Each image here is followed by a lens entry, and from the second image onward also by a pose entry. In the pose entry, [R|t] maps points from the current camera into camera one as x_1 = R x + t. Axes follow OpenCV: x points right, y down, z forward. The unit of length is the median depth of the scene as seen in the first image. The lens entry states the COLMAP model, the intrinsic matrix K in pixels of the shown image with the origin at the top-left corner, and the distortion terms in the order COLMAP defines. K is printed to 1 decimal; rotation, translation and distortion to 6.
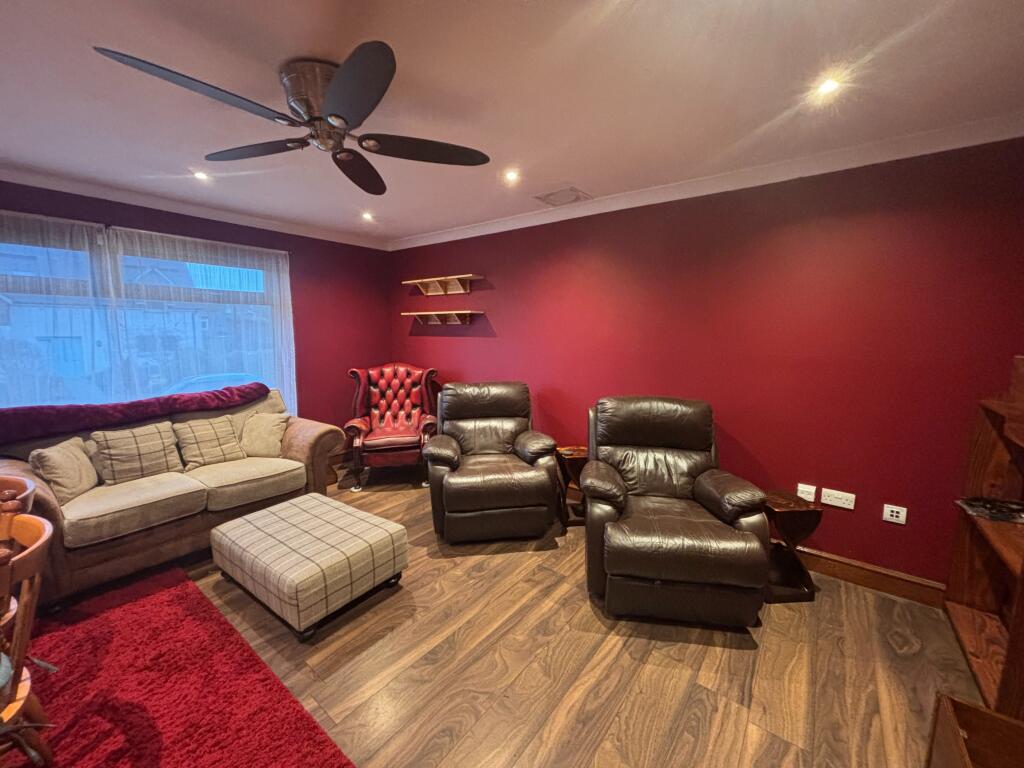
lens RADIAL K [[409.1, 0, 509.8], [0, 409.1, 381.5], [0, 0, 1]] dist [-0.001432, -0.000188]
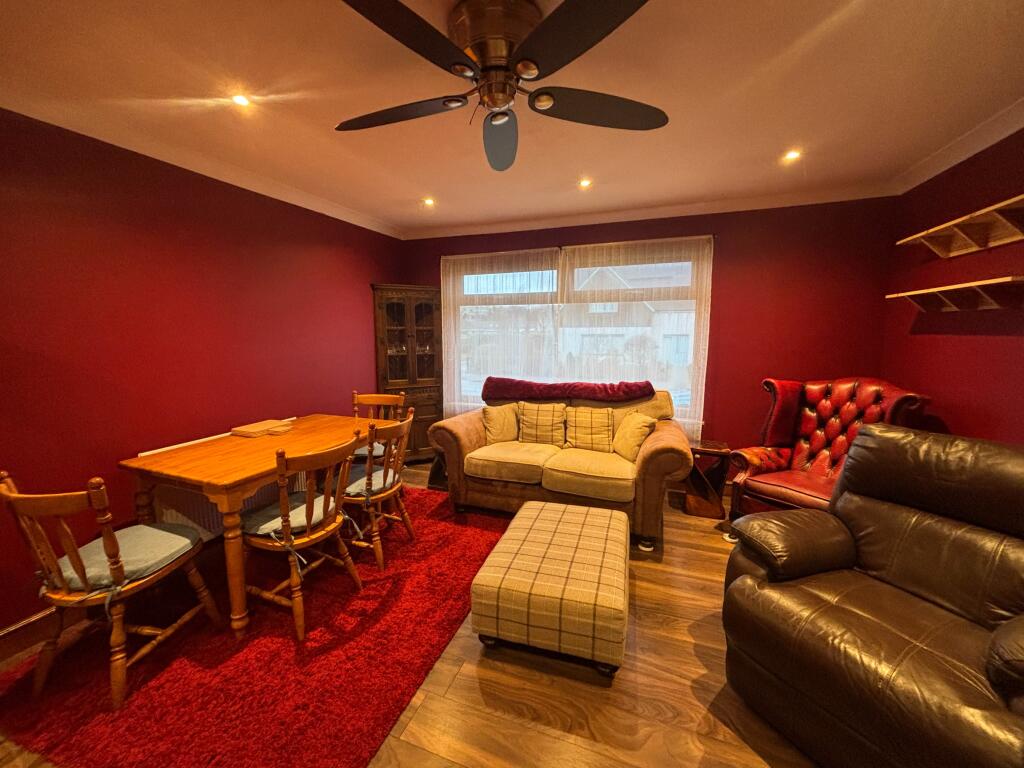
lens RADIAL K [[409.1, 0, 509.0], [0, 409.1, 381.4], [0, 0, 1]] dist [-0.001432, -0.000188]
pose [[0.285473, 0.113545, -0.951637, 0.253614], [-0.112109, 0.990096, 0.084503, -0.050871], [0.951807, 0.082564, 0.295375, 0.495085]]
